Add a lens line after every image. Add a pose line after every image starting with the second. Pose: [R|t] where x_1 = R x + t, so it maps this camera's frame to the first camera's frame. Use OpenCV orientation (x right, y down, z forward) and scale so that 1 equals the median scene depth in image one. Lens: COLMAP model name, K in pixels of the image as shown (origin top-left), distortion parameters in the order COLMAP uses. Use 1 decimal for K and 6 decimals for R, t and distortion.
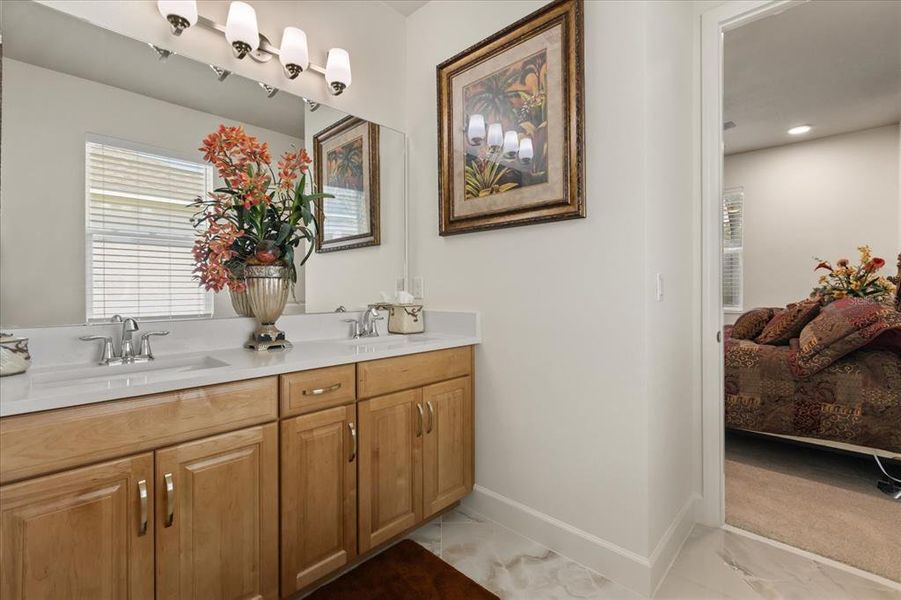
lens RADIAL K [[408.6, 0, 449.1], [0, 408.6, 297.9], [0, 0, 1]] dist [0.004179, 0.000411]
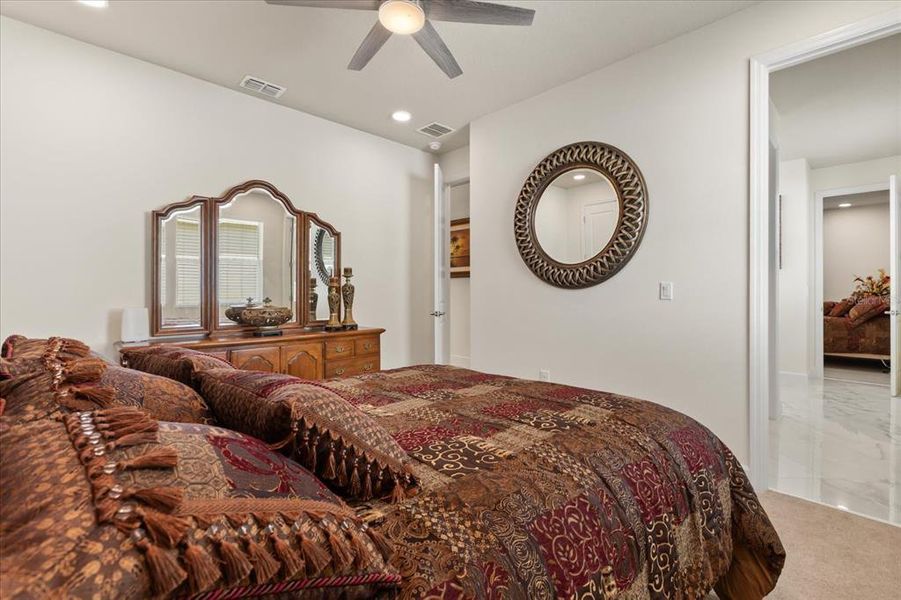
lens RADIAL K [[408.6, 0, 449.8], [0, 408.6, 300.3], [0, 0, 1]] dist [0.004179, 0.000411]
pose [[0.999216, -0.005344, -0.039230, -1.407329], [0.005065, 0.999961, -0.007201, 0.028685], [0.039267, 0.006997, 0.999204, -1.513918]]
